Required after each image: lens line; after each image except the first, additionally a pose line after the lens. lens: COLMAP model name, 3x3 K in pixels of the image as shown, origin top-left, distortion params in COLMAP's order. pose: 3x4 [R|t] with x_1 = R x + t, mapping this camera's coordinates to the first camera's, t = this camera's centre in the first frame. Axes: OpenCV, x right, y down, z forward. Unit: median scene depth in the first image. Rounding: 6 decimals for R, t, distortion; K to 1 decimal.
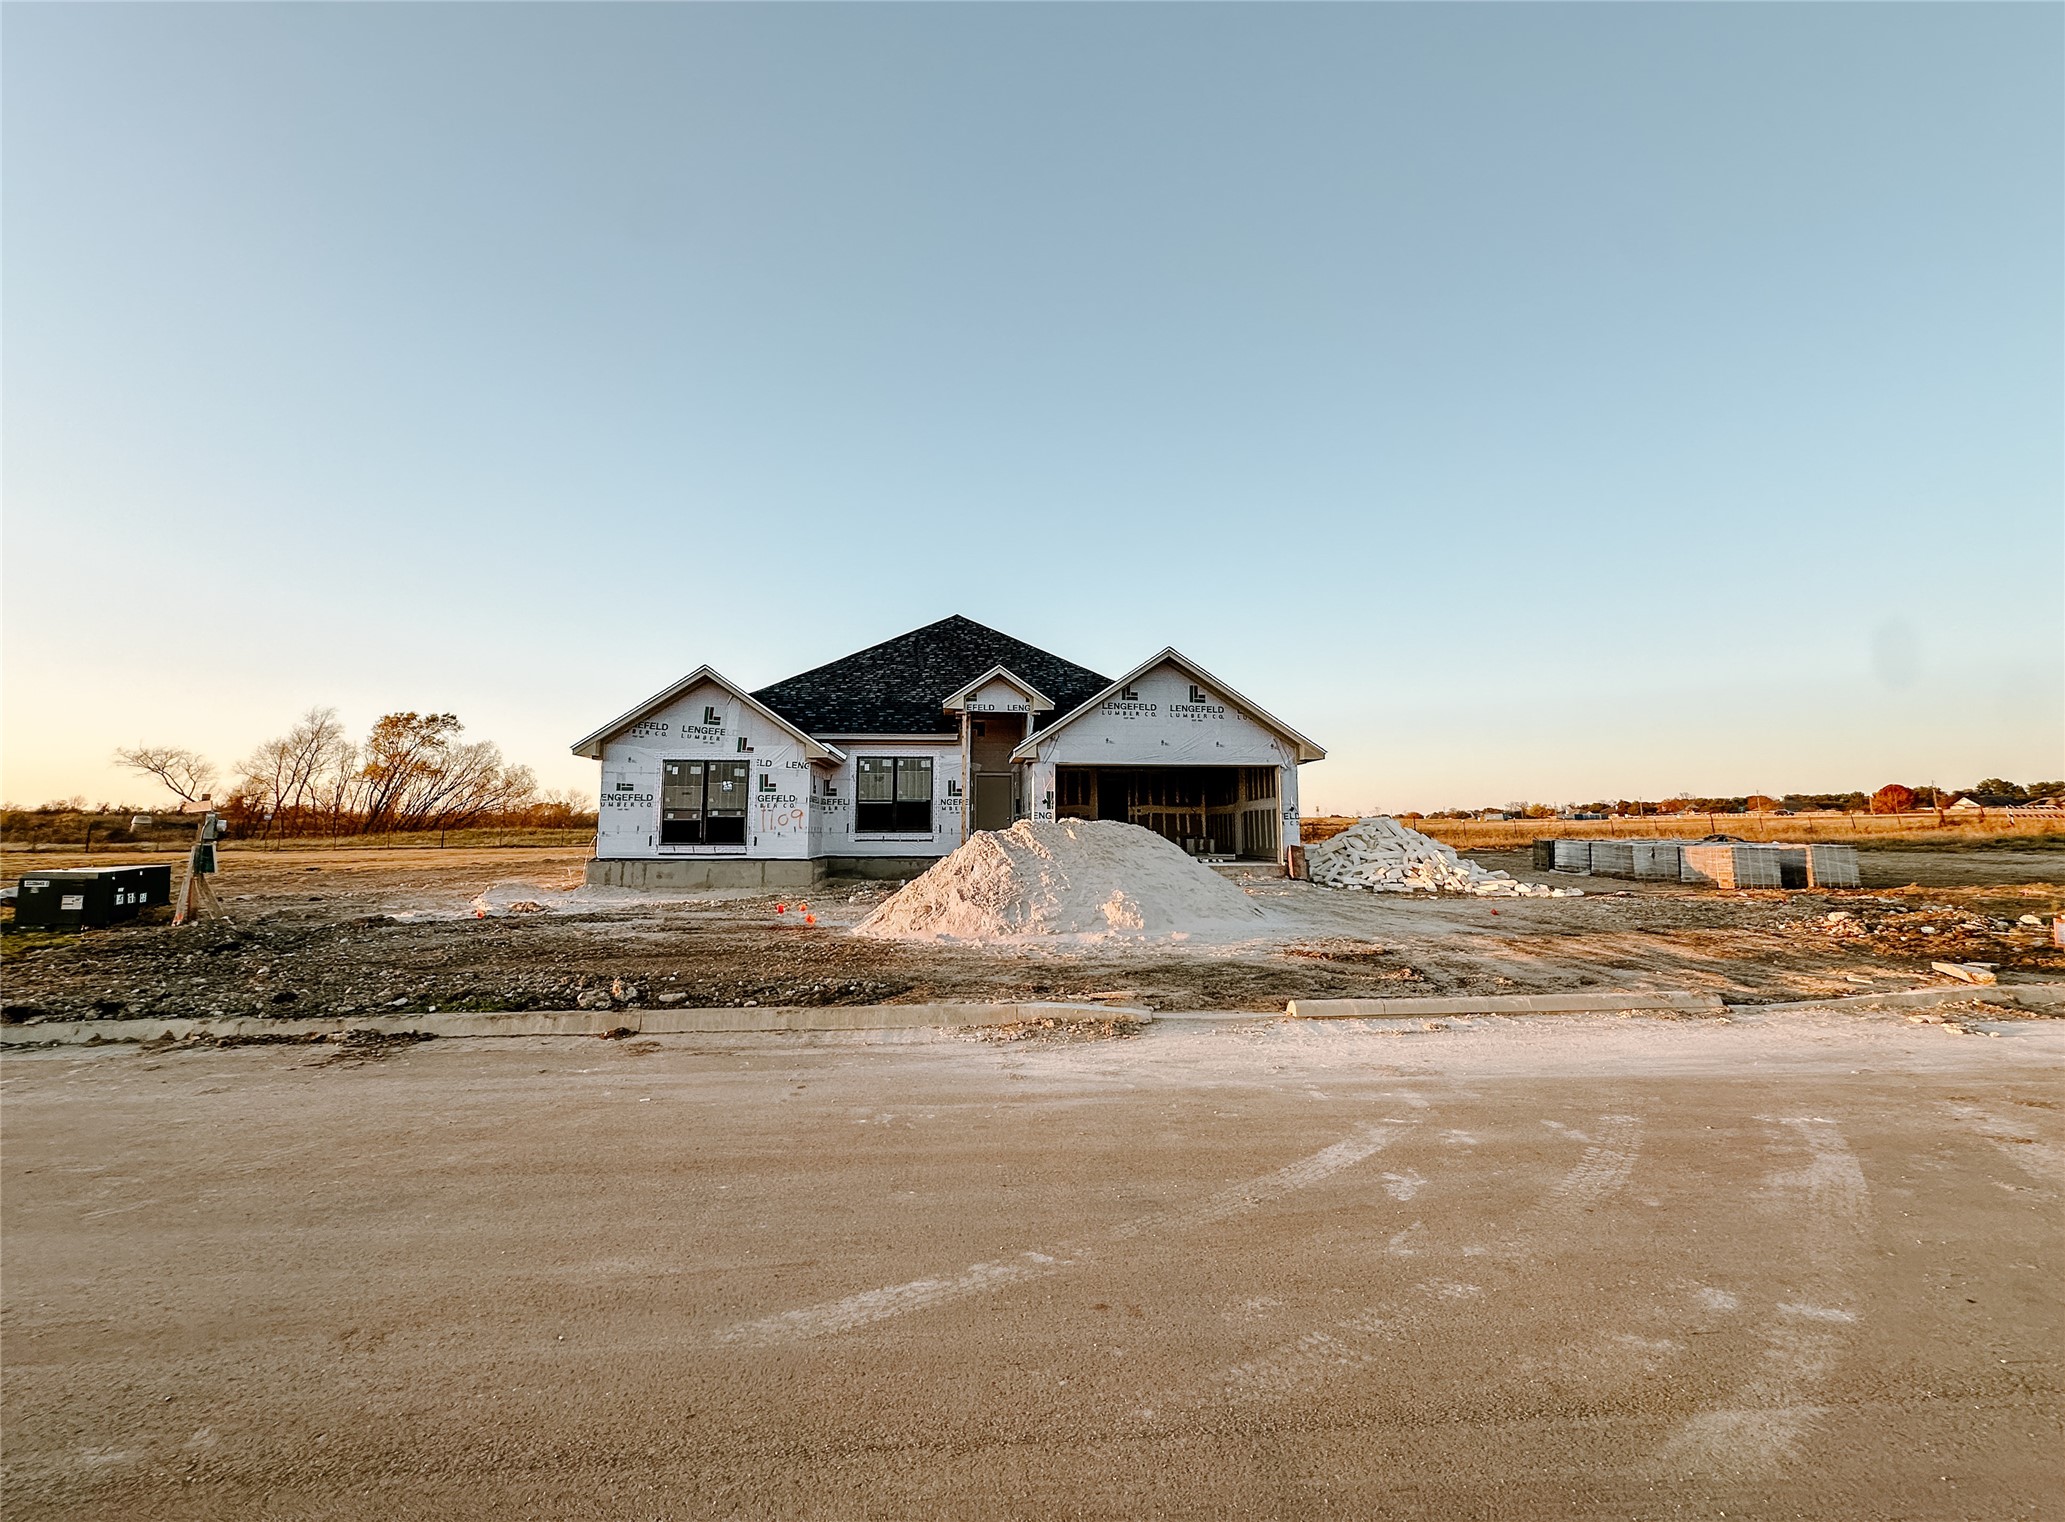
lens RADIAL K [[825.8, 0, 1032.5], [0, 825.8, 761.0], [0, 0, 1]] dist [0.000352, 0.000034]
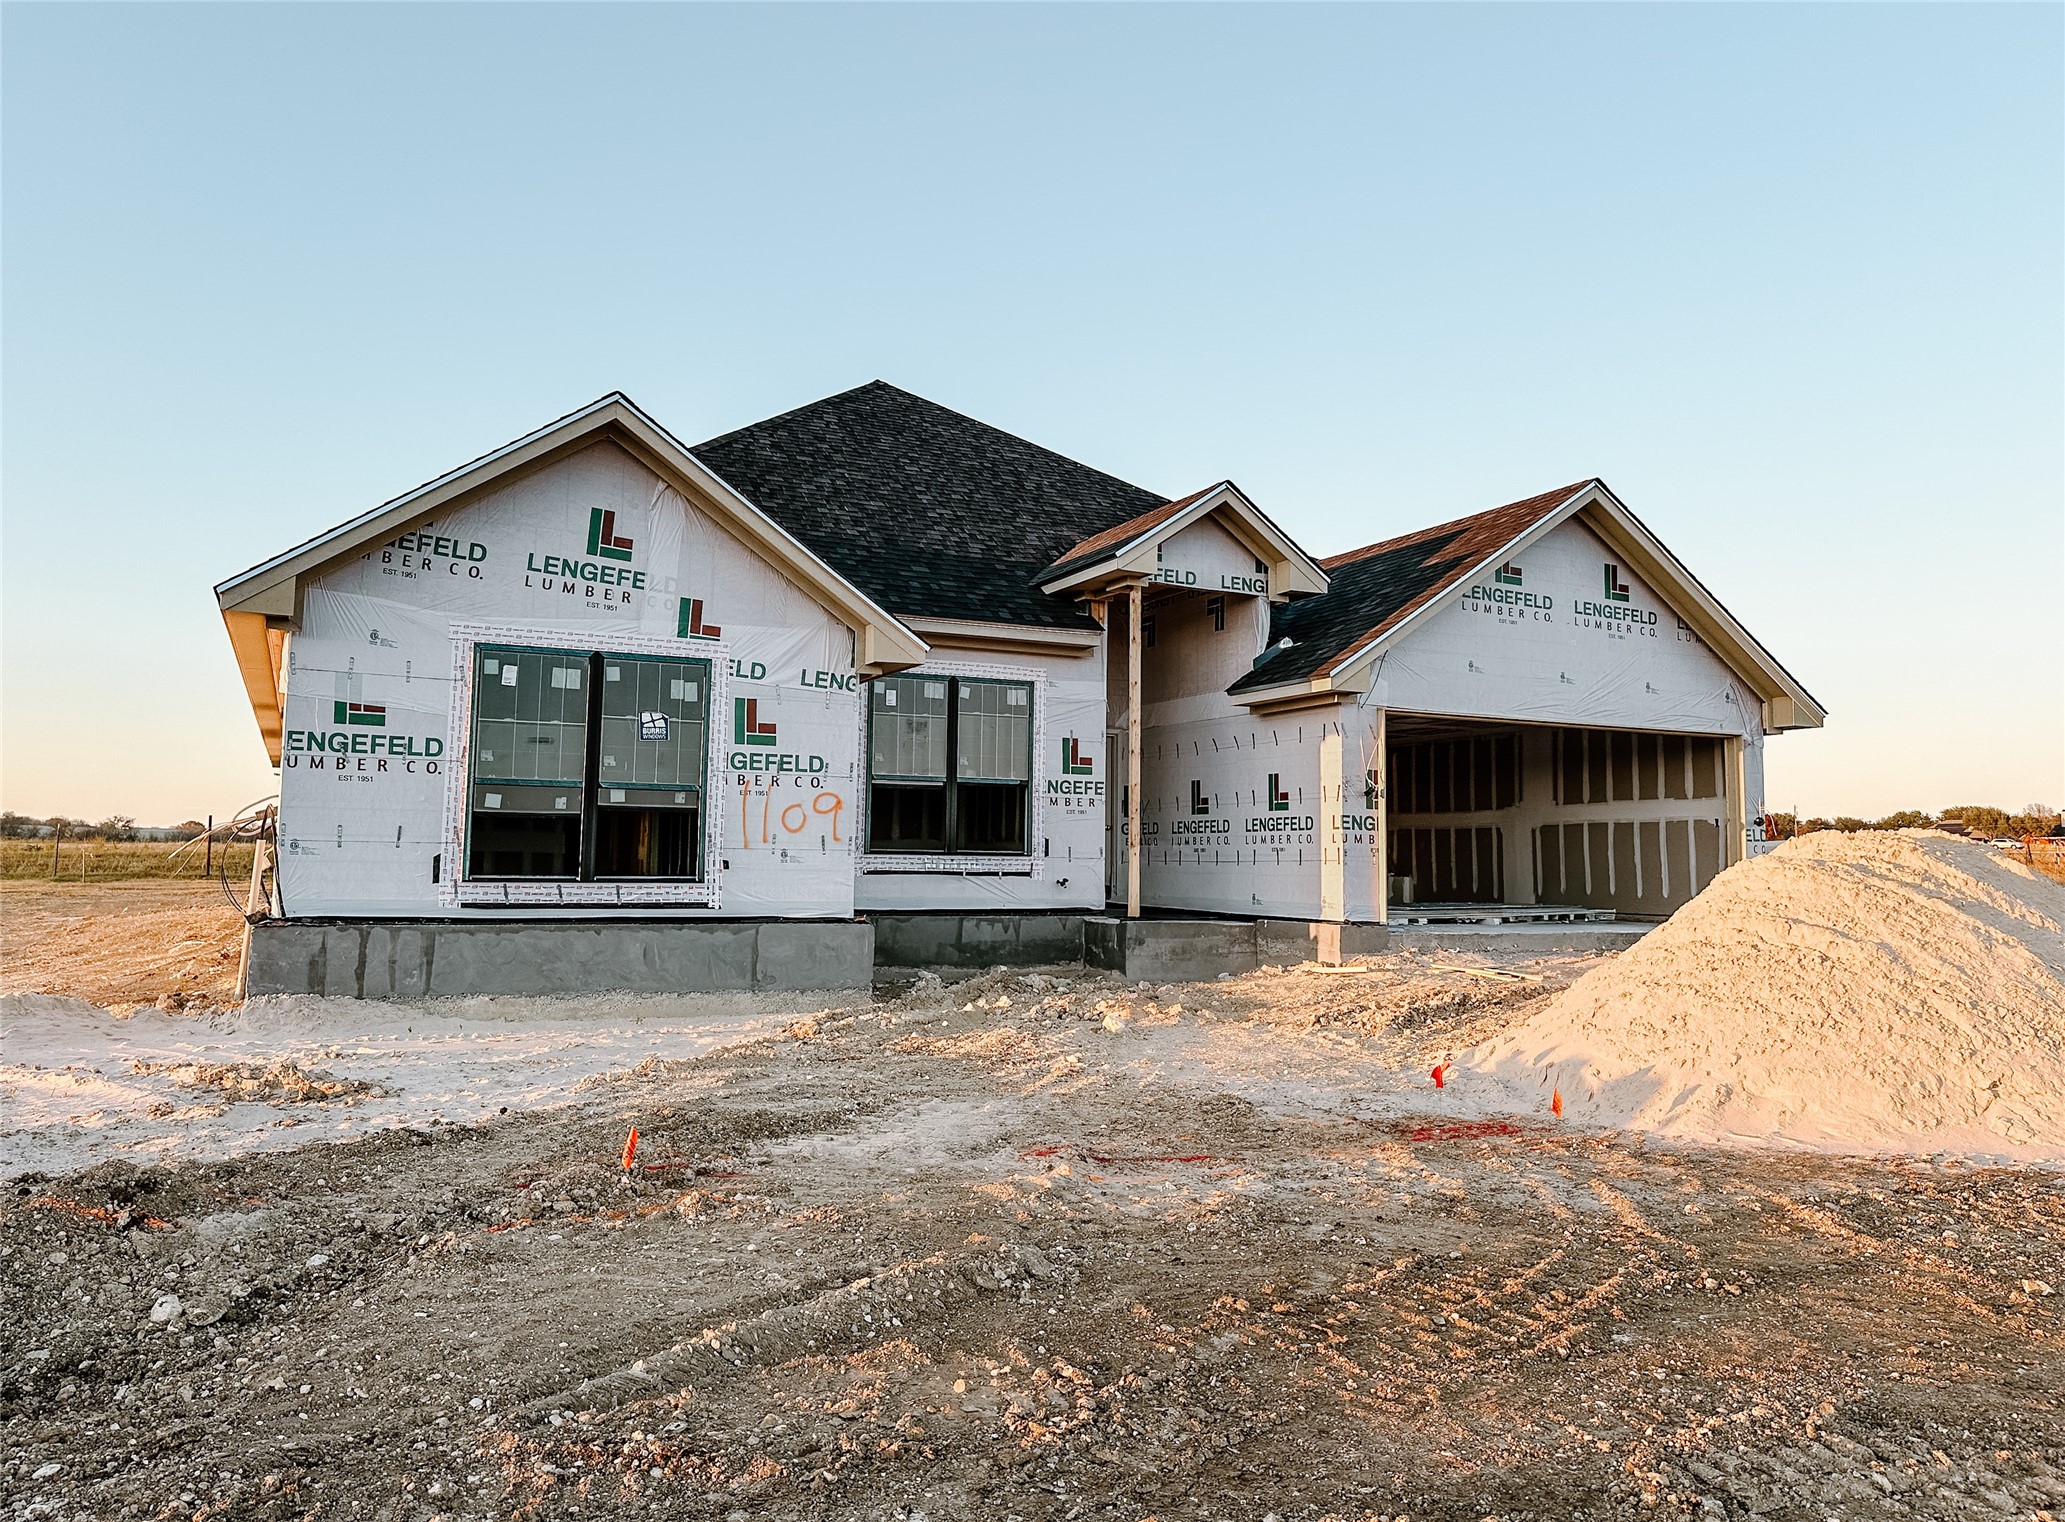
lens RADIAL K [[1457.4, 0, 1032.5], [0, 1457.4, 761.0], [0, 0, 1]] dist [0.001838, -0.000045]
pose [[0.934449, 0.037291, 0.354140, -0.439784], [-0.043204, 0.999028, 0.008800, 0.033419], [-0.353468, -0.023524, 0.935151, 0.317730]]
